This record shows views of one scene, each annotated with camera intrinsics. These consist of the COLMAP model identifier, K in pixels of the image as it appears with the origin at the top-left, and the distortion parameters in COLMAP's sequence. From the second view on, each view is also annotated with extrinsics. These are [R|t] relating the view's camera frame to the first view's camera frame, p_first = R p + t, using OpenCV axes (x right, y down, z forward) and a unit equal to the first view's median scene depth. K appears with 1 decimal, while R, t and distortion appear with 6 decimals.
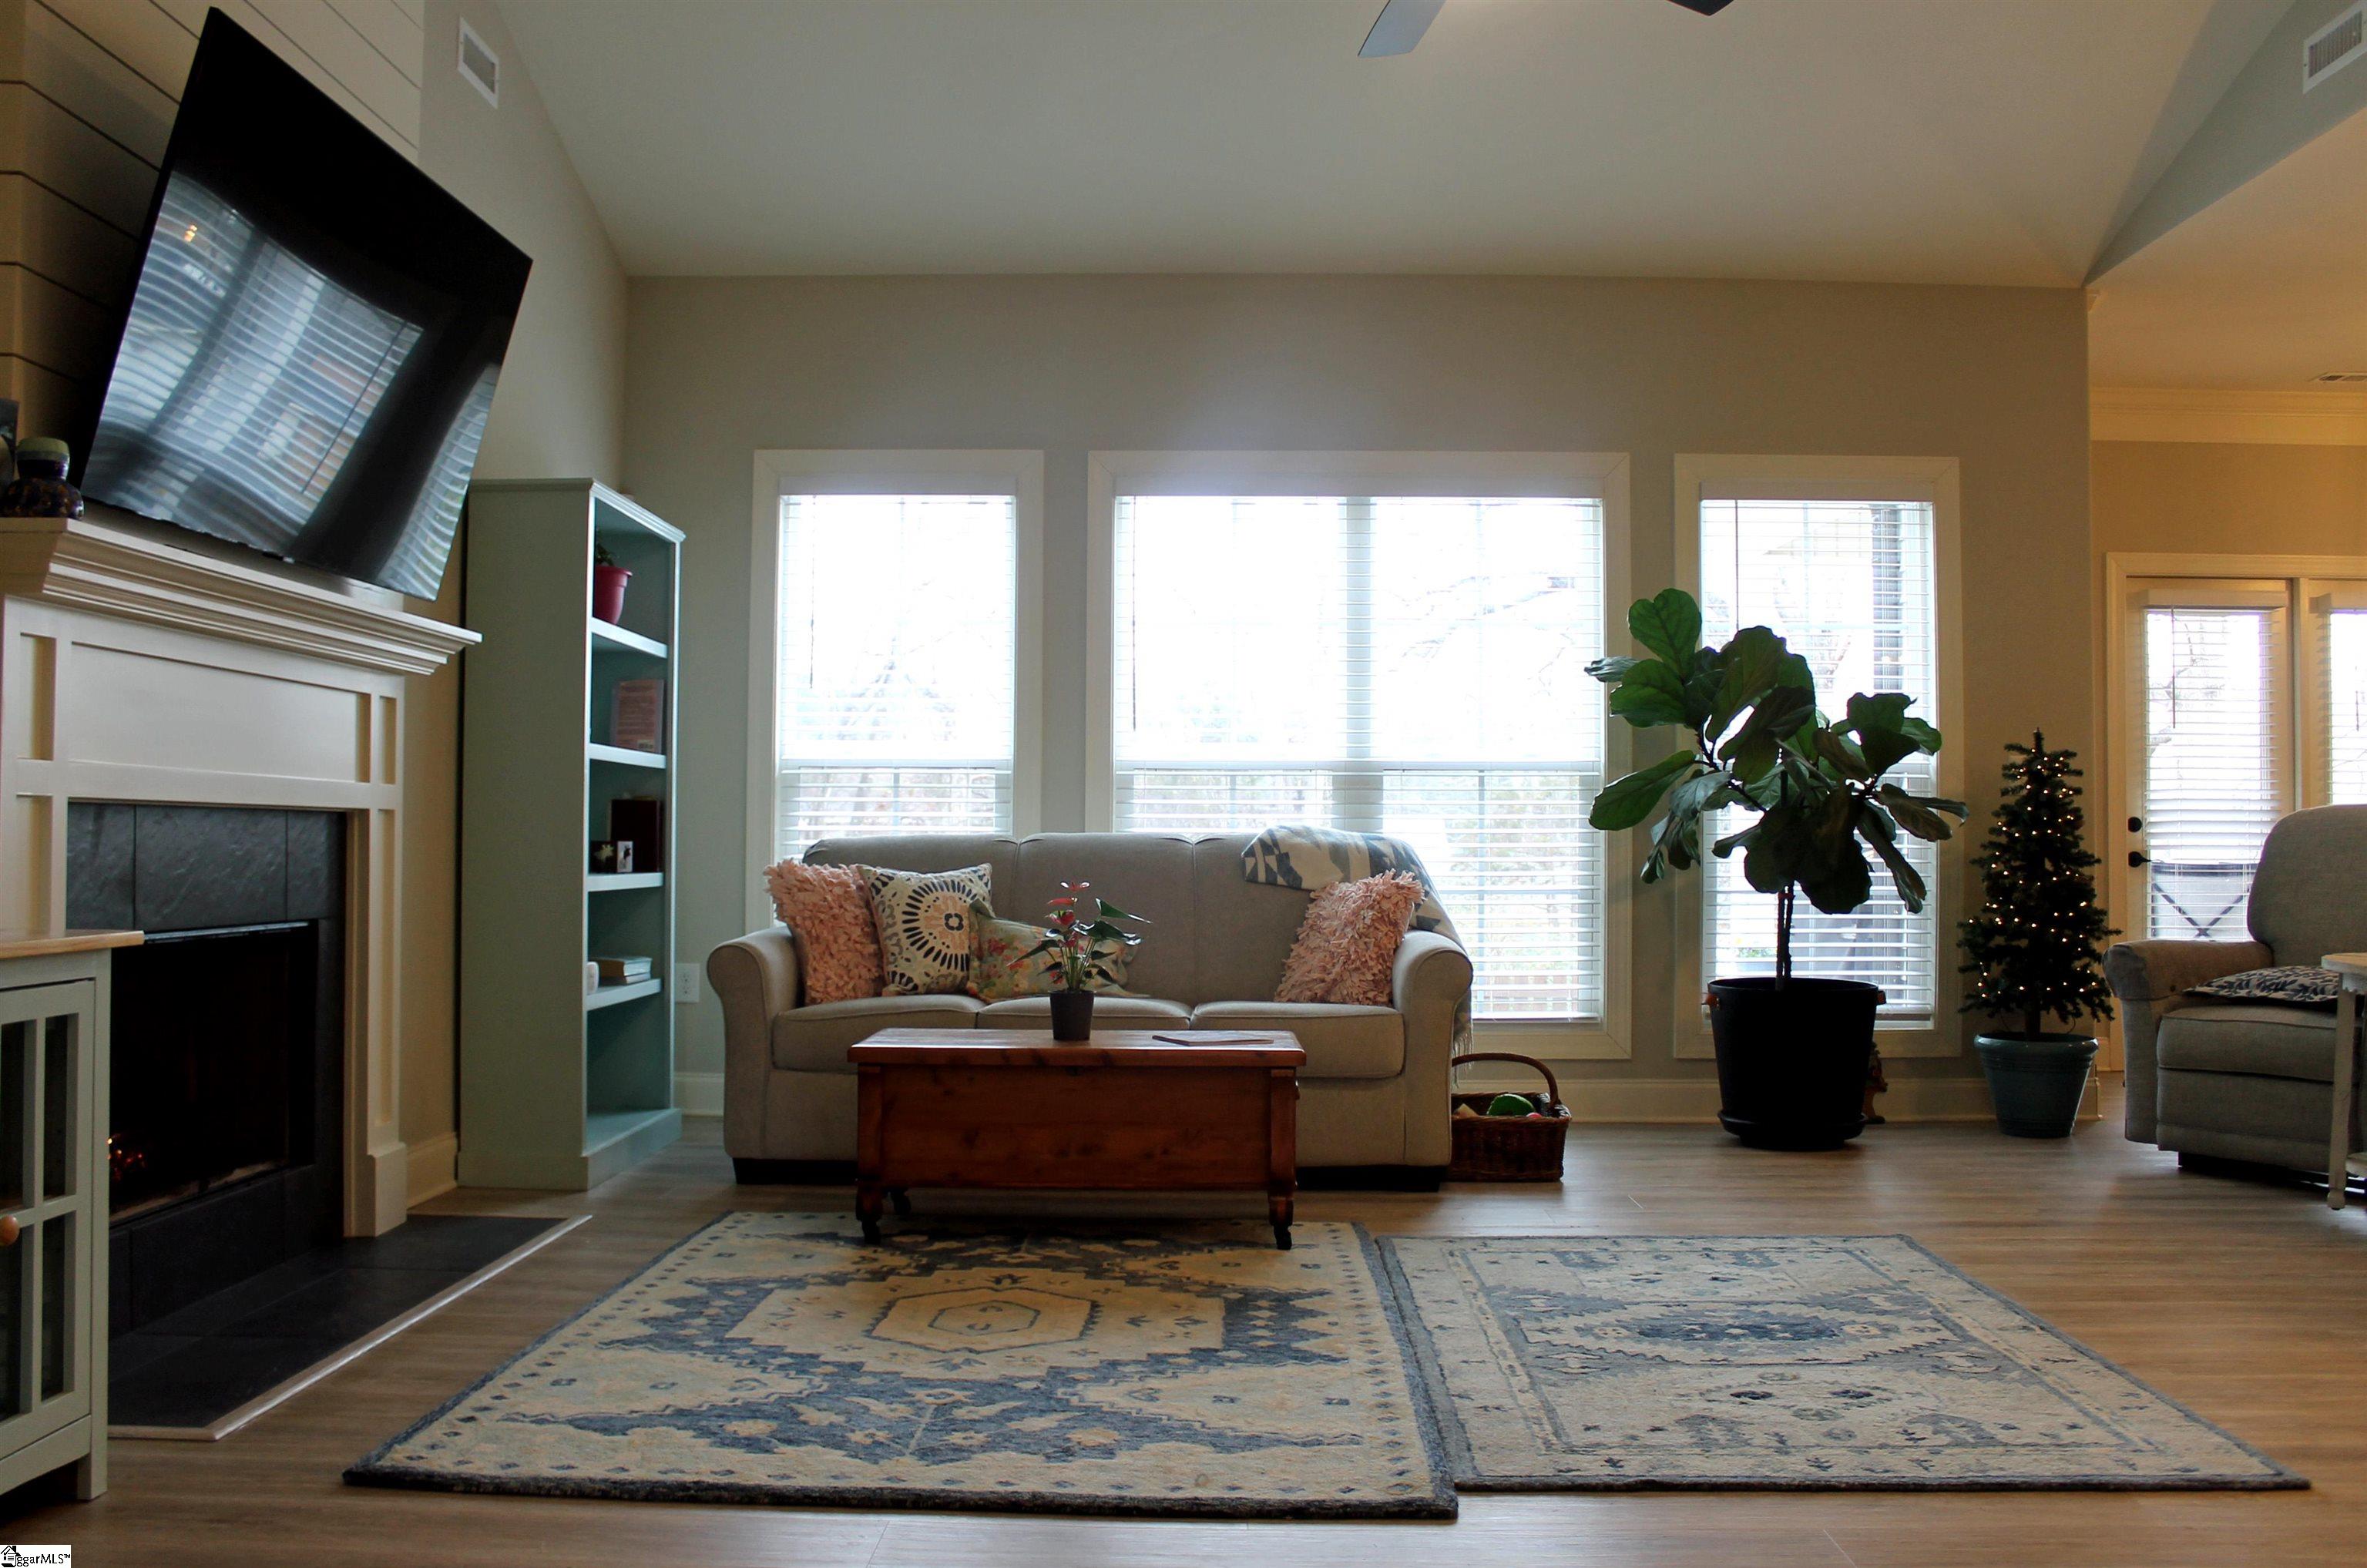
lens RADIAL K [[1978.6, 0, 1183.5], [0, 1978.6, 784.0], [0, 0, 1]] dist [-0.167457, 0.000828]
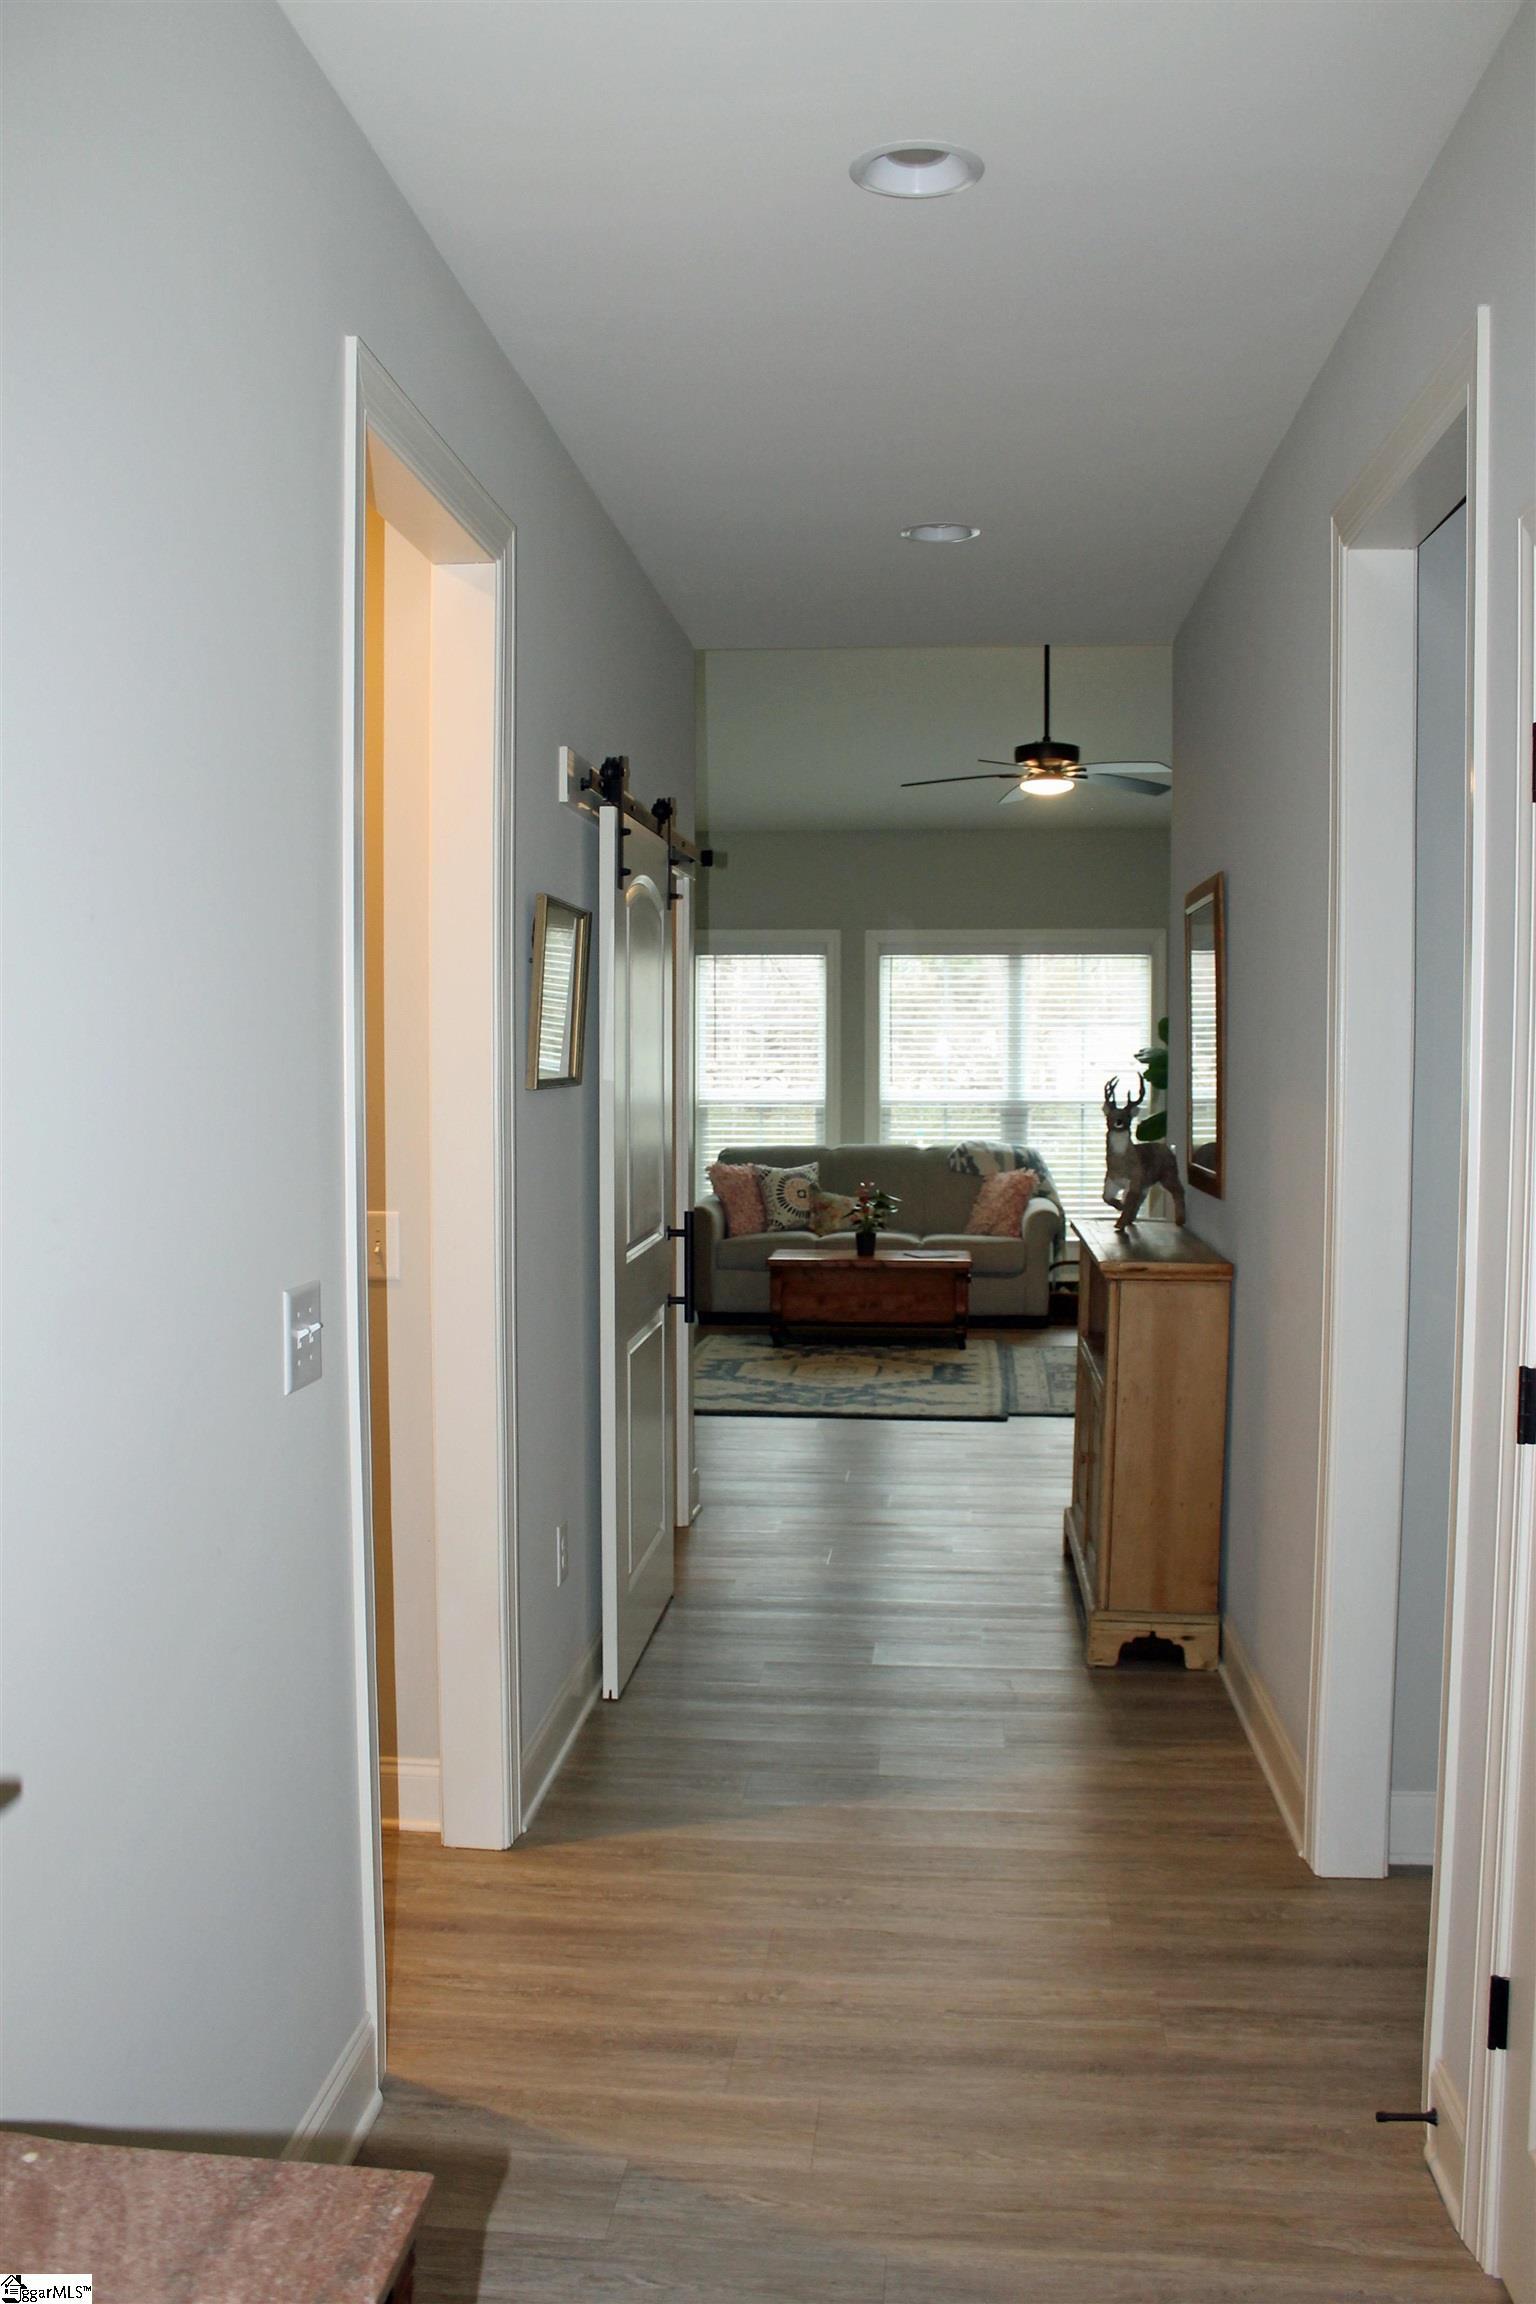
lens RADIAL K [[1920.8, 0, 768.0], [0, 1920.8, 1152.0], [0, 0, 1]] dist [-0.001769, 0.000268]
pose [[0.996746, -0.000830, -0.080608, 0.005715], [0.007850, 0.996195, 0.086804, -0.141516], [0.080229, -0.087154, 0.992959, -0.926785]]
